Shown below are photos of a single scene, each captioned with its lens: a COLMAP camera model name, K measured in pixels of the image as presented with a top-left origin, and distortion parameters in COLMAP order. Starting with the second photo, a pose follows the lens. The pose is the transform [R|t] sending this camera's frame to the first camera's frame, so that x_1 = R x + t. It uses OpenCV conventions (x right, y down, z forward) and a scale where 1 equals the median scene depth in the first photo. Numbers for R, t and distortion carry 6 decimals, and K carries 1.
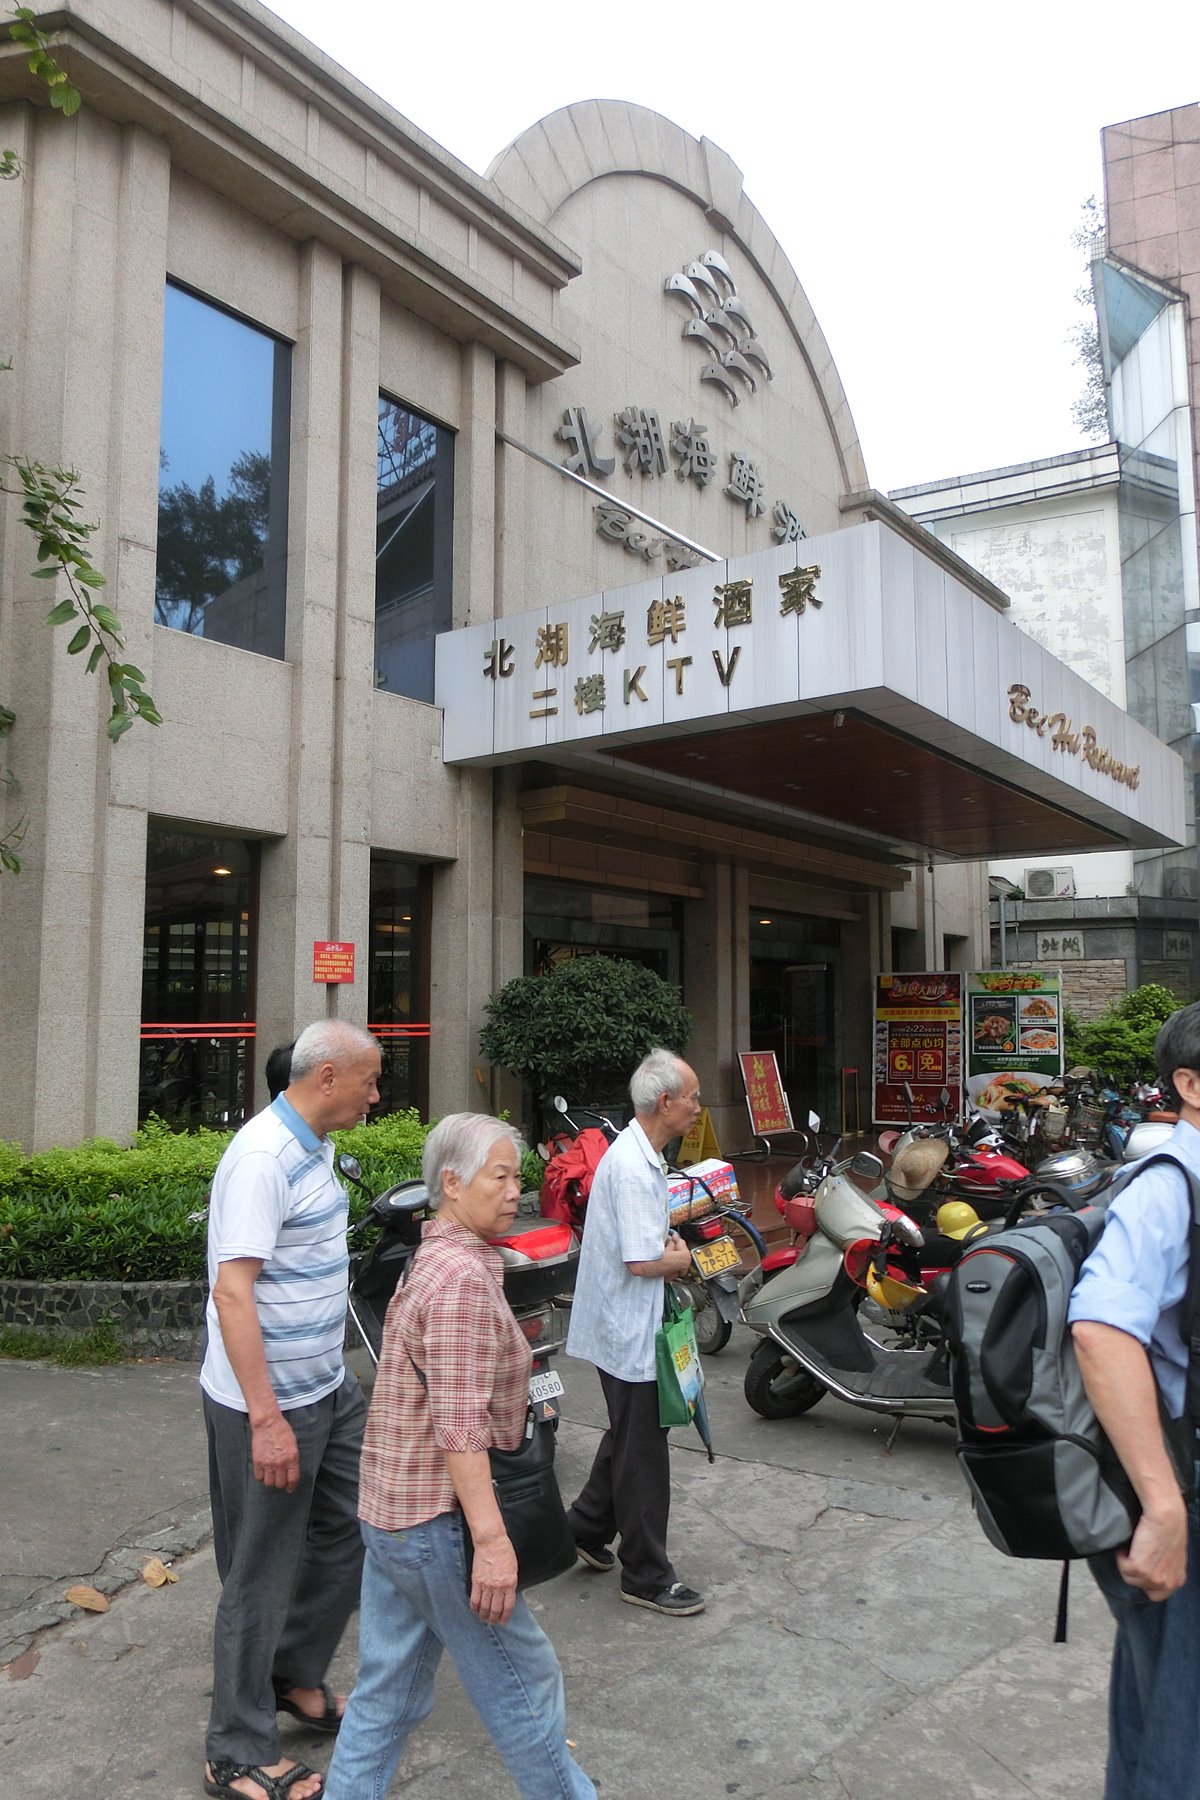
lens RADIAL K [[1256.8, 0, 597.7], [0, 1256.8, 908.3], [0, 0, 1]] dist [-0.048269, 0.030250]
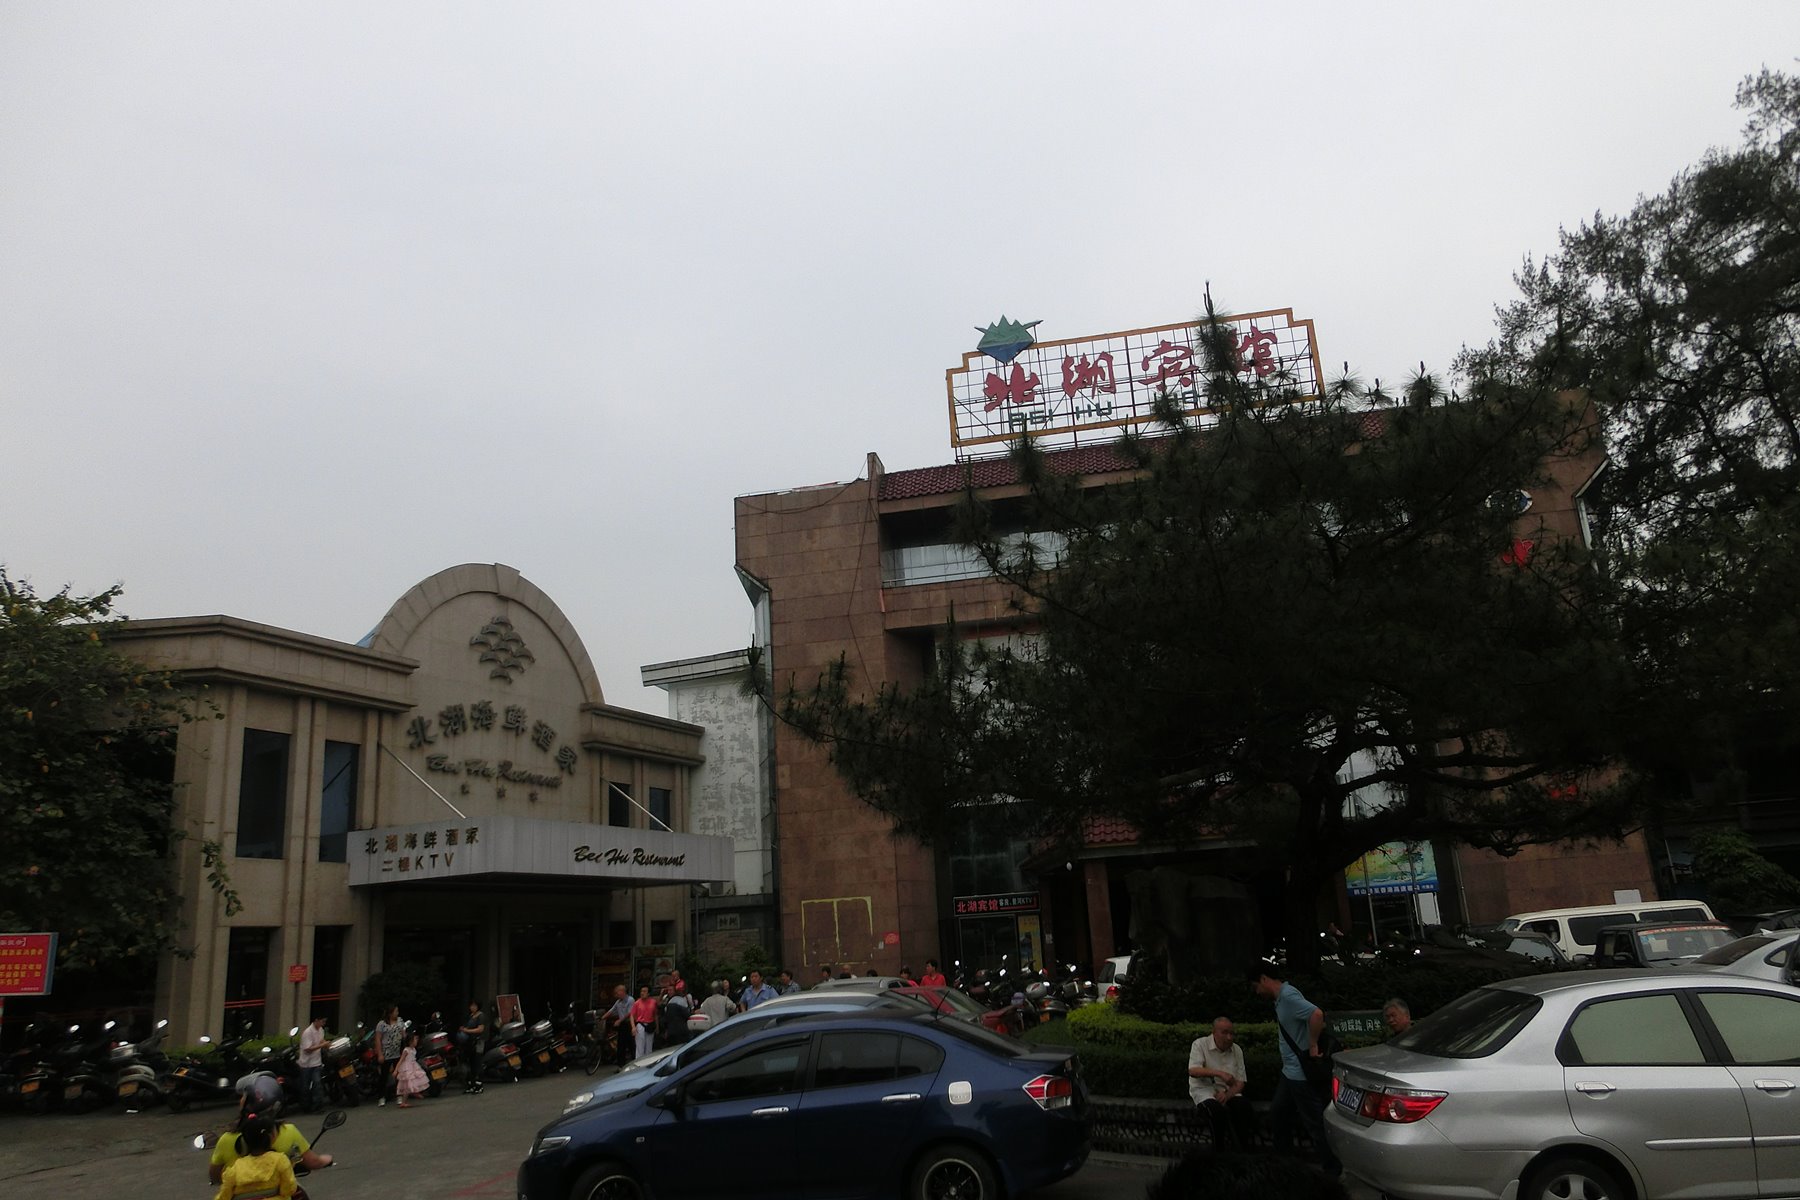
lens RADIAL K [[1254.8, 0, 909.8], [0, 1254.8, 594.4], [0, 0, 1]] dist [-0.056516, 0.045331]
pose [[0.972185, 0.002699, 0.234197, 0.426927], [0.040585, 0.982865, -0.179803, -0.218063], [-0.230669, 0.184307, 0.955418, -1.920374]]
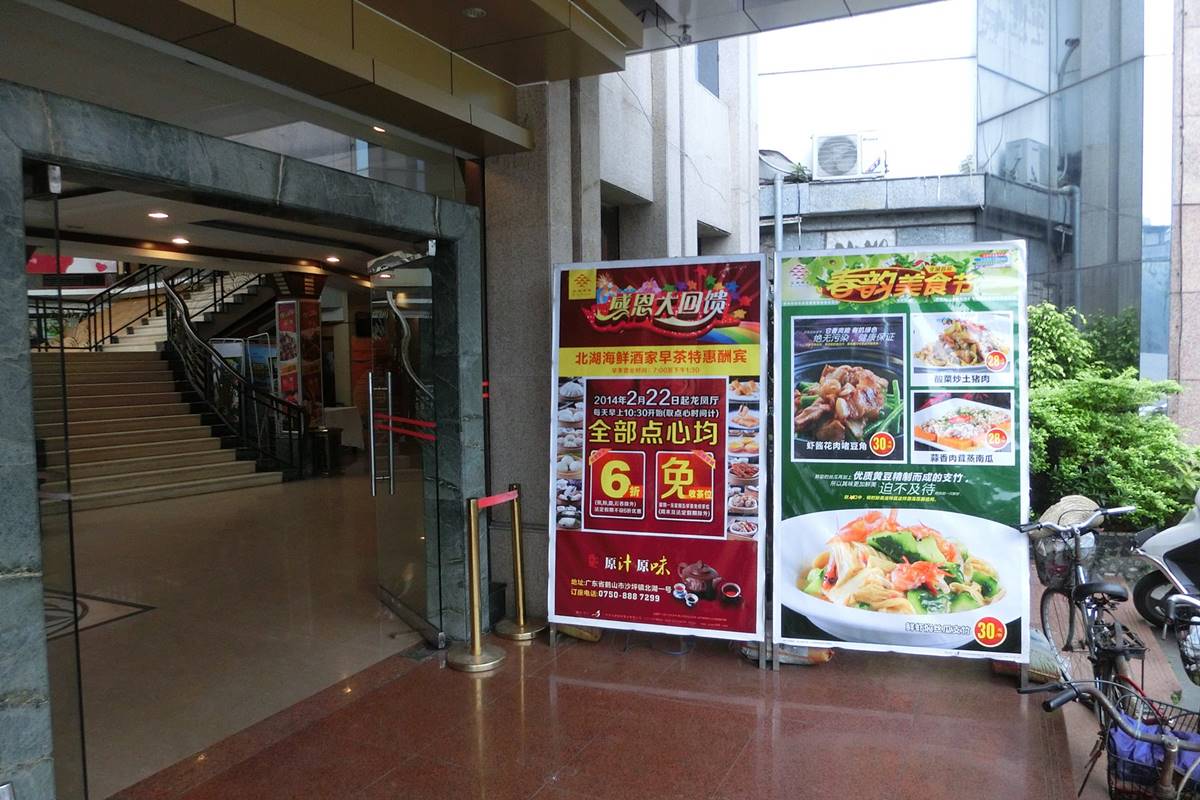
lens RADIAL K [[837.9, 0, 607.1], [0, 837.9, 397.2], [0, 0, 1]] dist [-0.048269, 0.030250]
pose [[0.979462, -0.021039, 0.200526, 0.314934], [-0.006308, 0.990856, 0.134773, 0.100862], [-0.201528, -0.133270, 0.970374, 1.254442]]
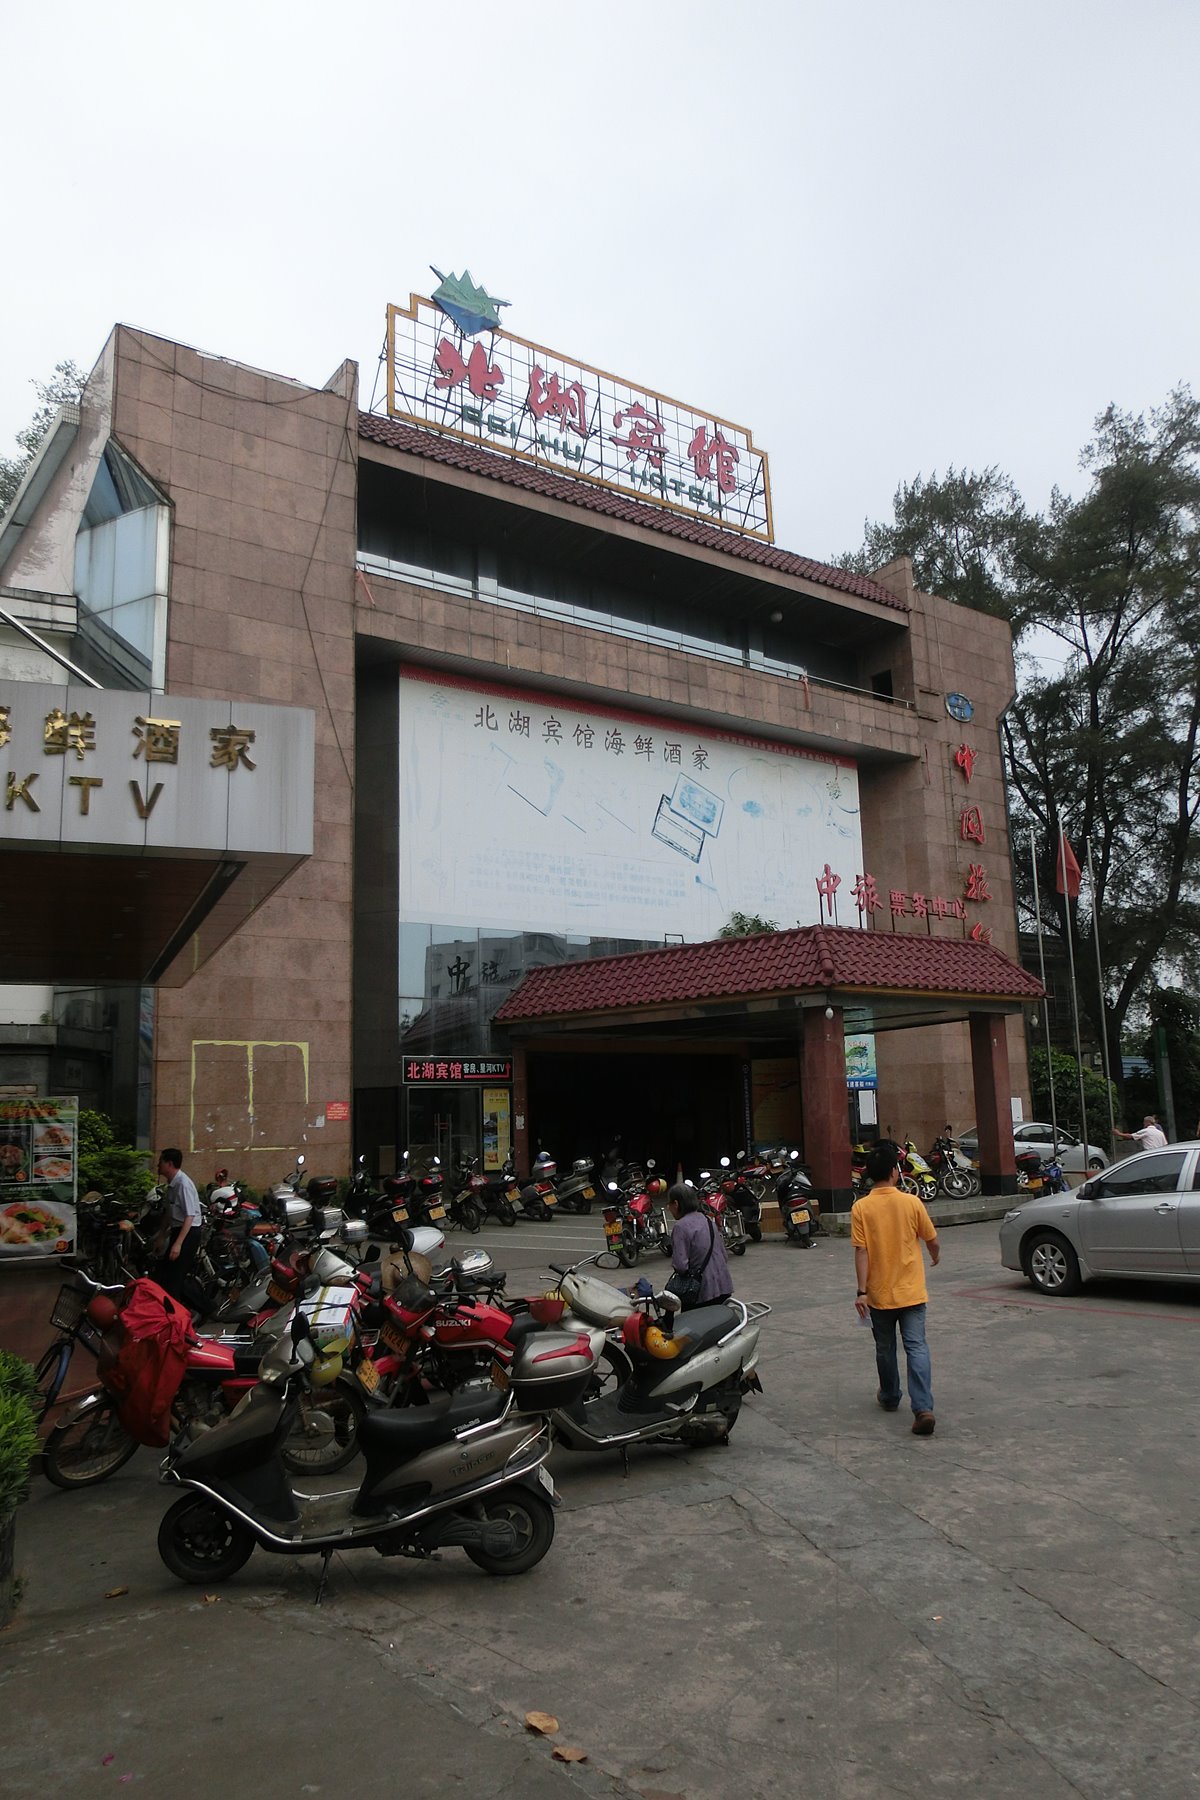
lens RADIAL K [[1254.8, 0, 610.3], [0, 1254.8, 907.5], [0, 0, 1]] dist [-0.056516, 0.045331]
pose [[0.484270, 0.131877, 0.864923, -0.528811], [-0.048641, 0.991104, -0.123883, -0.002183], [-0.873566, 0.017922, 0.486376, 0.180580]]
